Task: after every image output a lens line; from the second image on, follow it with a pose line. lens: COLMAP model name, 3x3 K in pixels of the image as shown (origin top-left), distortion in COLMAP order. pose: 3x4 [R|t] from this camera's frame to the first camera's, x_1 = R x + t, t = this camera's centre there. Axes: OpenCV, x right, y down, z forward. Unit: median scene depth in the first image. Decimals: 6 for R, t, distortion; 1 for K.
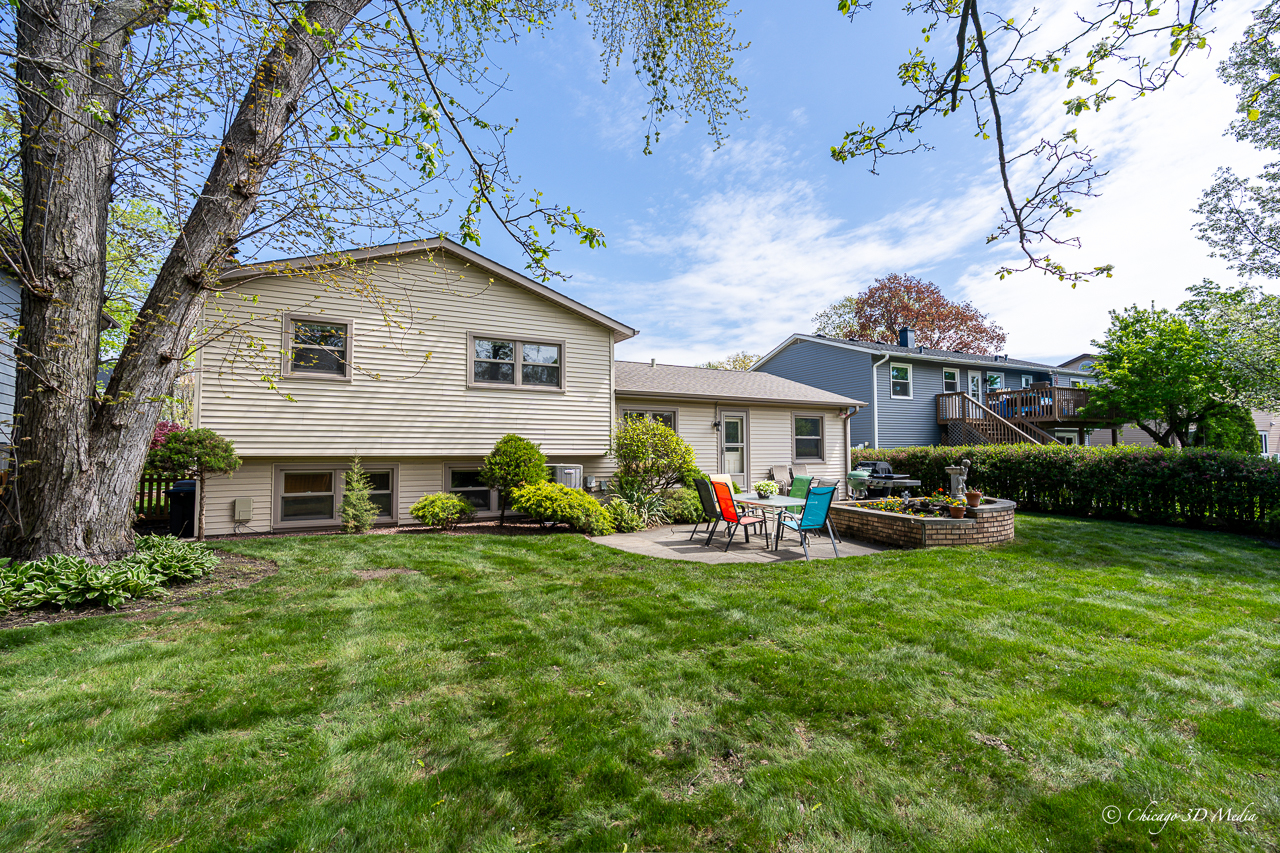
lens RADIAL K [[593.1, 0, 640.0], [0, 593.1, 426.5], [0, 0, 1]] dist [-0.026559, 0.000147]
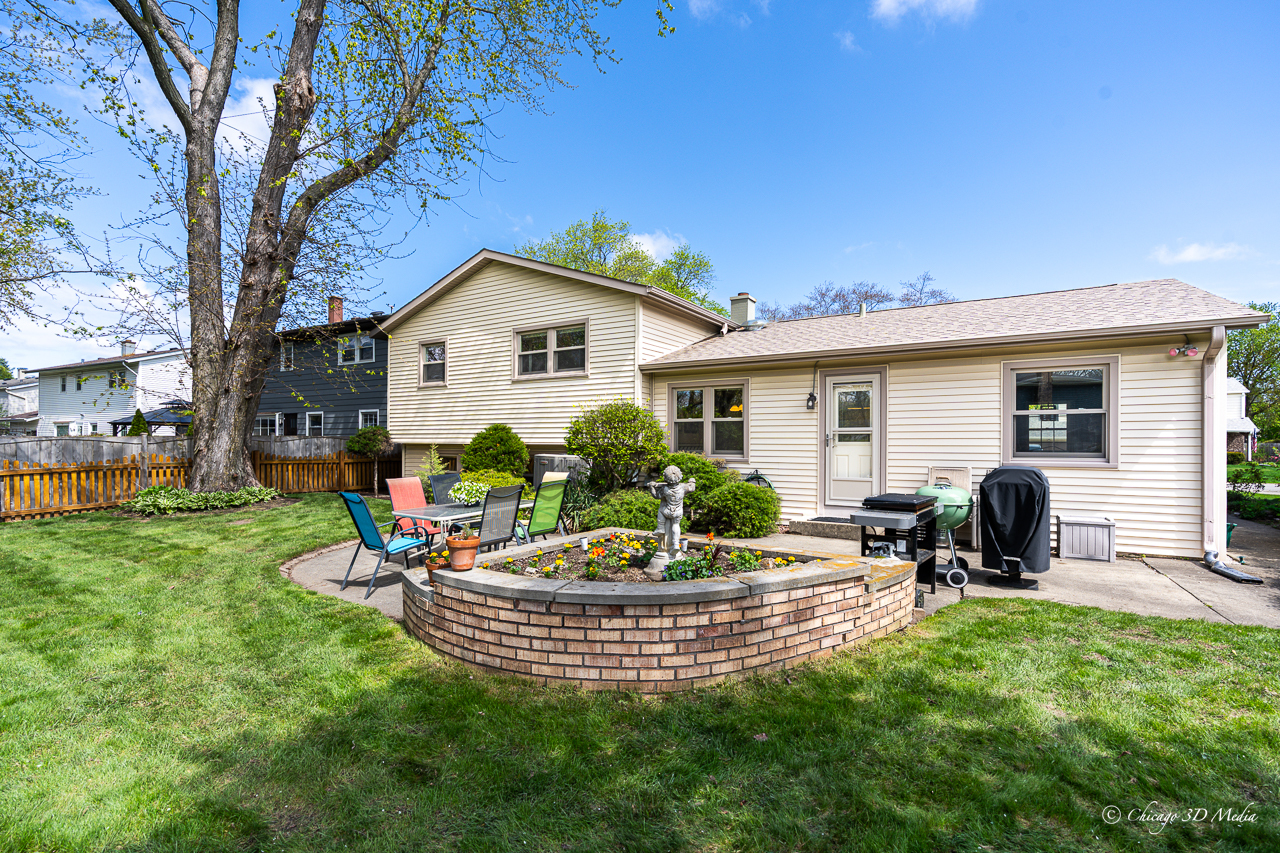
lens RADIAL K [[593.1, 0, 640.0], [0, 593.1, 426.5], [0, 0, 1]] dist [-0.026559, 0.000147]
pose [[0.481704, -0.018311, -0.876143, 0.744342], [0.037152, 0.999310, -0.000458, 0.025445], [0.875546, -0.032330, 0.482052, 0.658985]]
